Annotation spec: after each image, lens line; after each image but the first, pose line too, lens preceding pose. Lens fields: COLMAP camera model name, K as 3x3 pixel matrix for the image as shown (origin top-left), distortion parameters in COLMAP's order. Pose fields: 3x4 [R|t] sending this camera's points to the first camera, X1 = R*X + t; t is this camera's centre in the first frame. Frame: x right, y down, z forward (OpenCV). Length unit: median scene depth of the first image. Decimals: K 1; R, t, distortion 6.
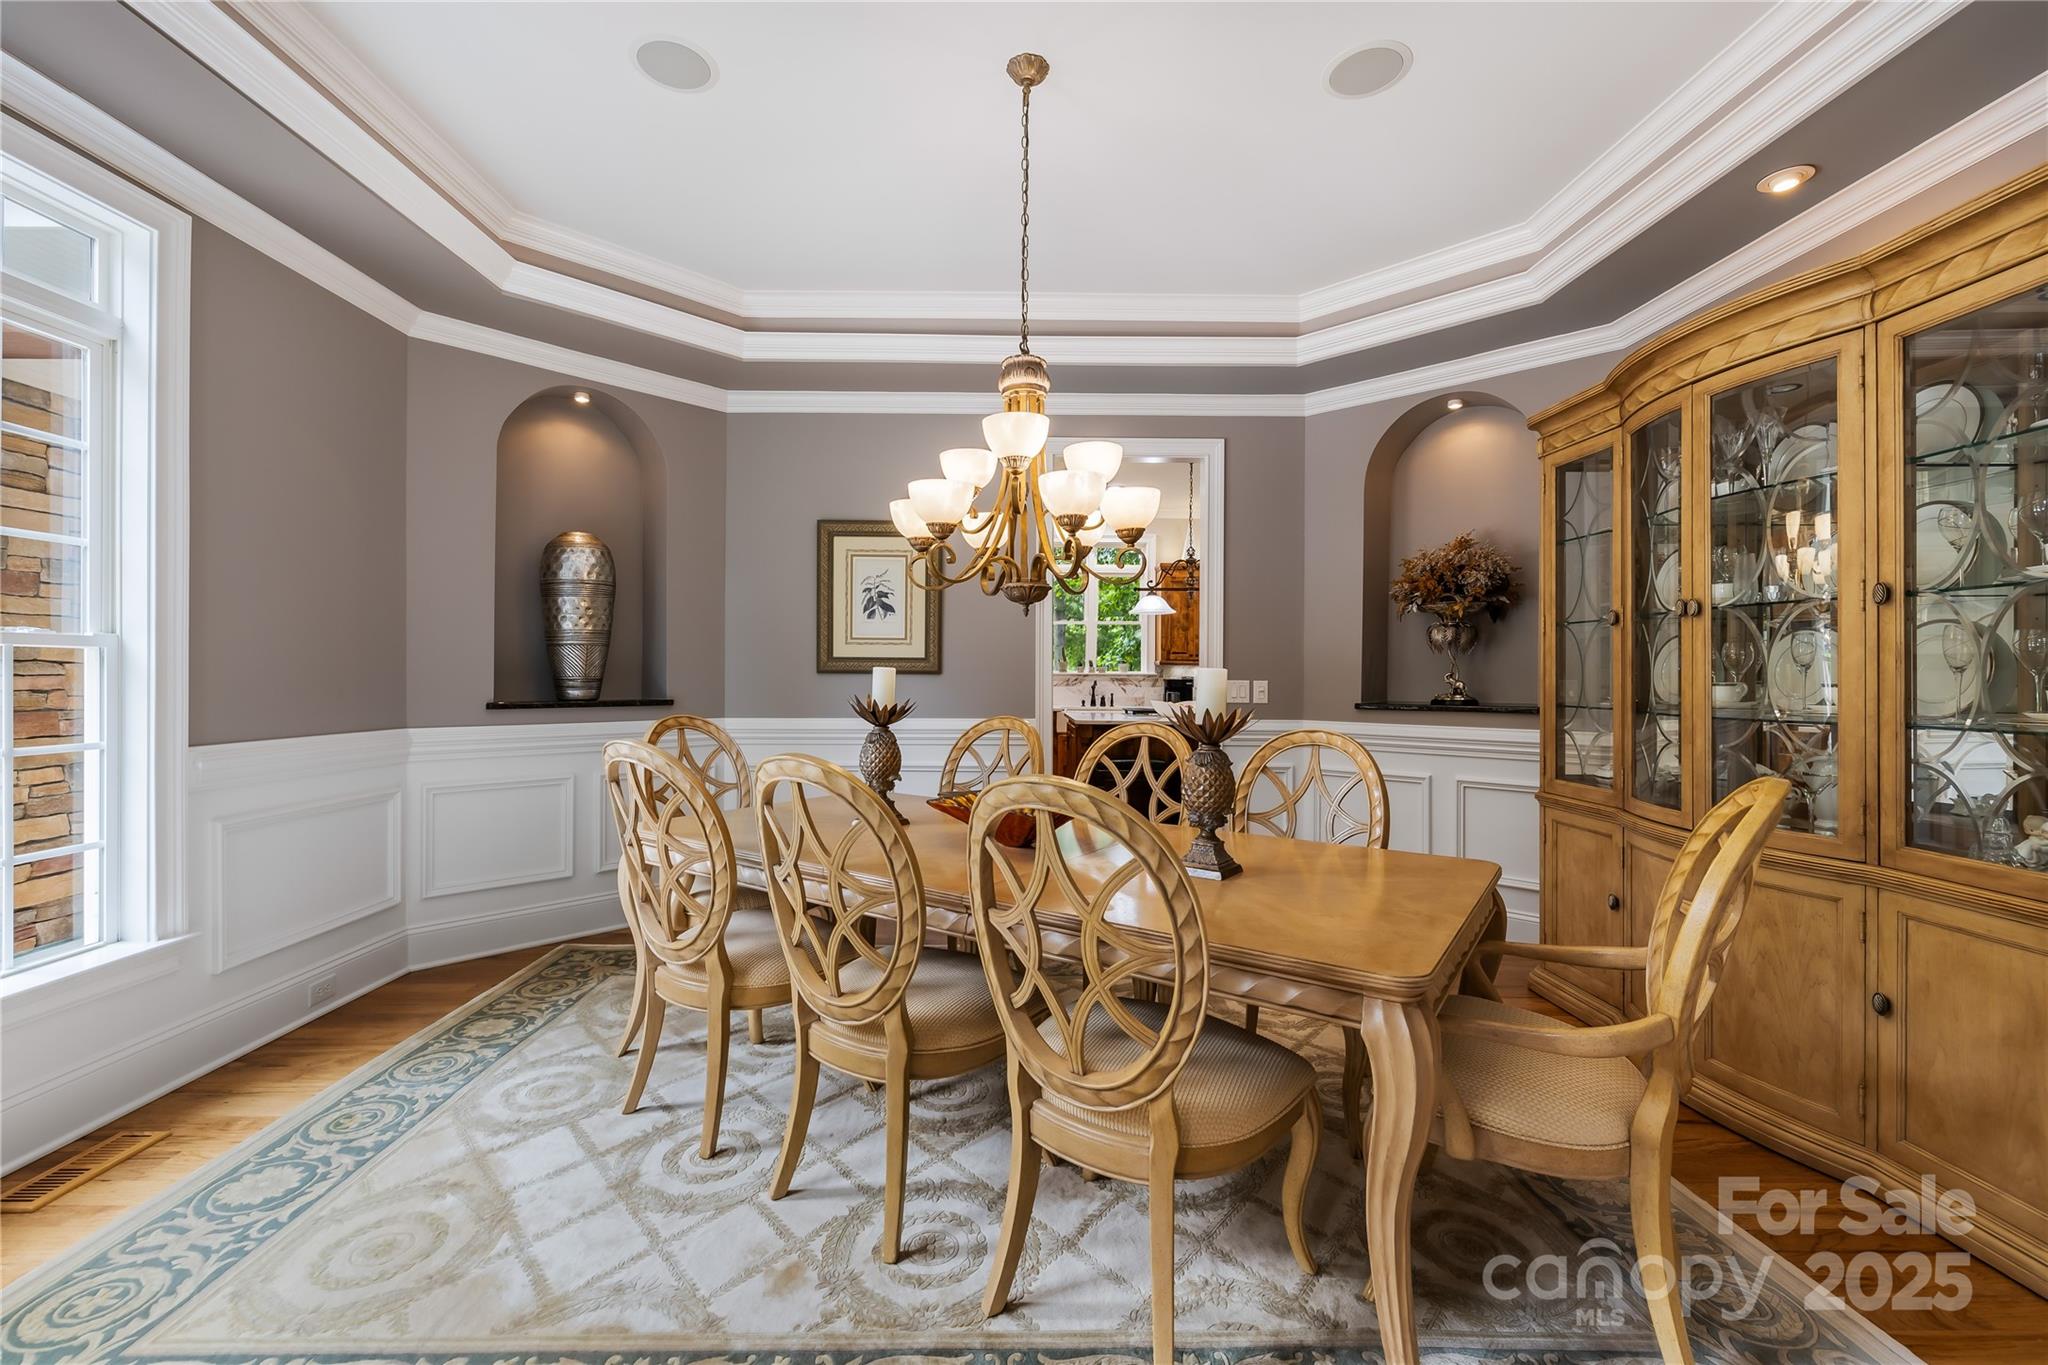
lens RADIAL K [[886.9, 0, 1024.0], [0, 886.9, 682.5], [0, 0, 1]] dist [-0.001505, -0.000225]
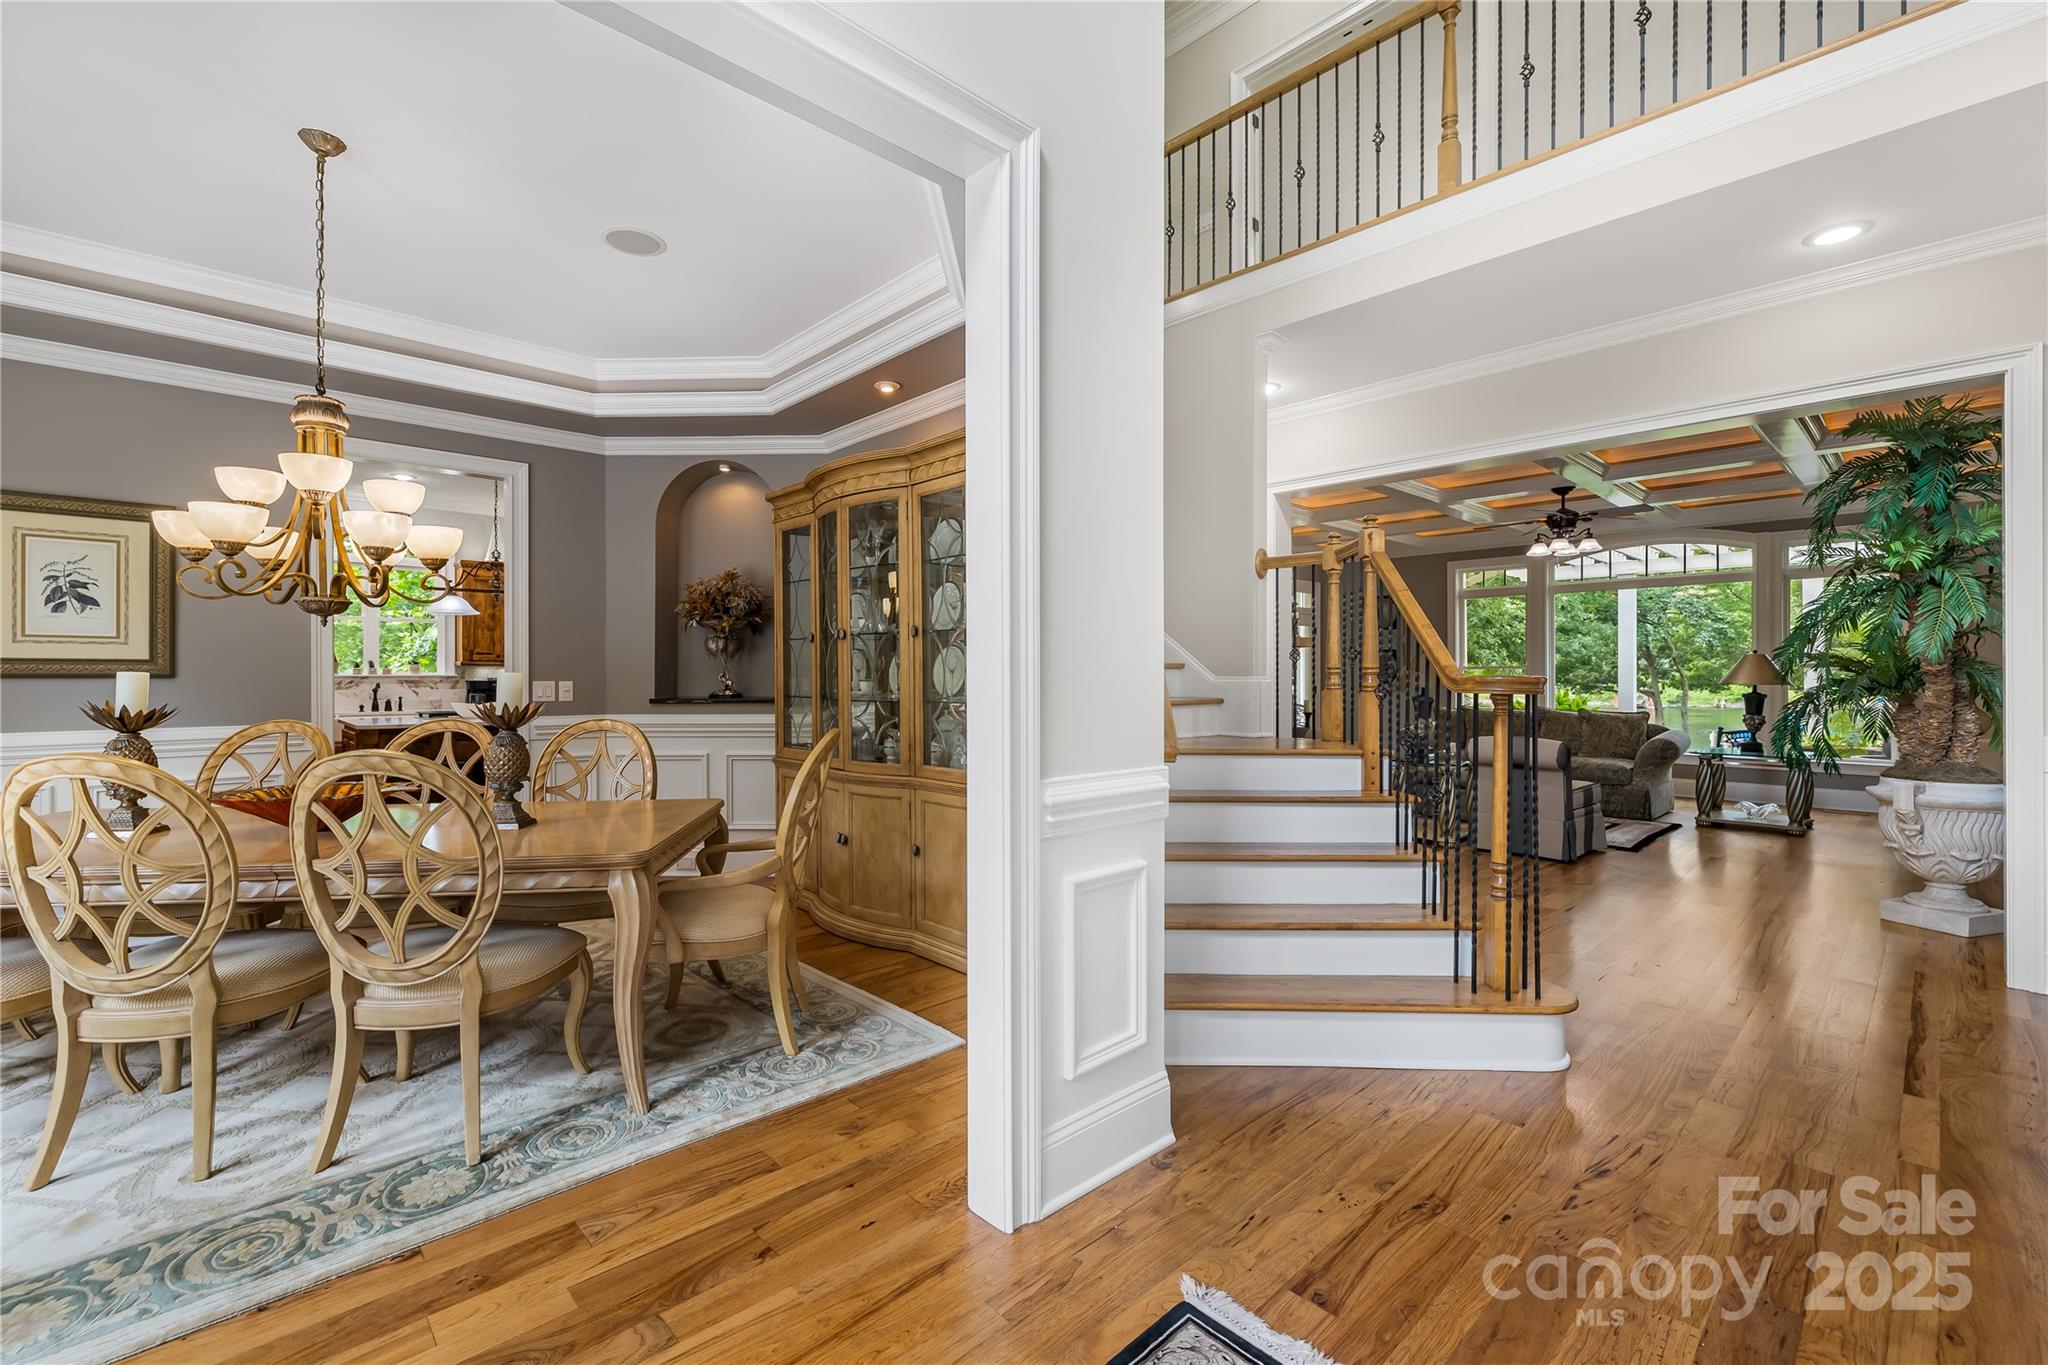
lens RADIAL K [[854.4, 0, 1005.3], [0, 854.4, 674.4], [0, 0, 1]] dist [-0.001449, -0.000528]
pose [[0.751525, -0.005921, 0.659678, -0.062782], [0.011605, 0.999924, -0.004245, 0.000567], [-0.659603, 0.010845, 0.751536, -0.382539]]
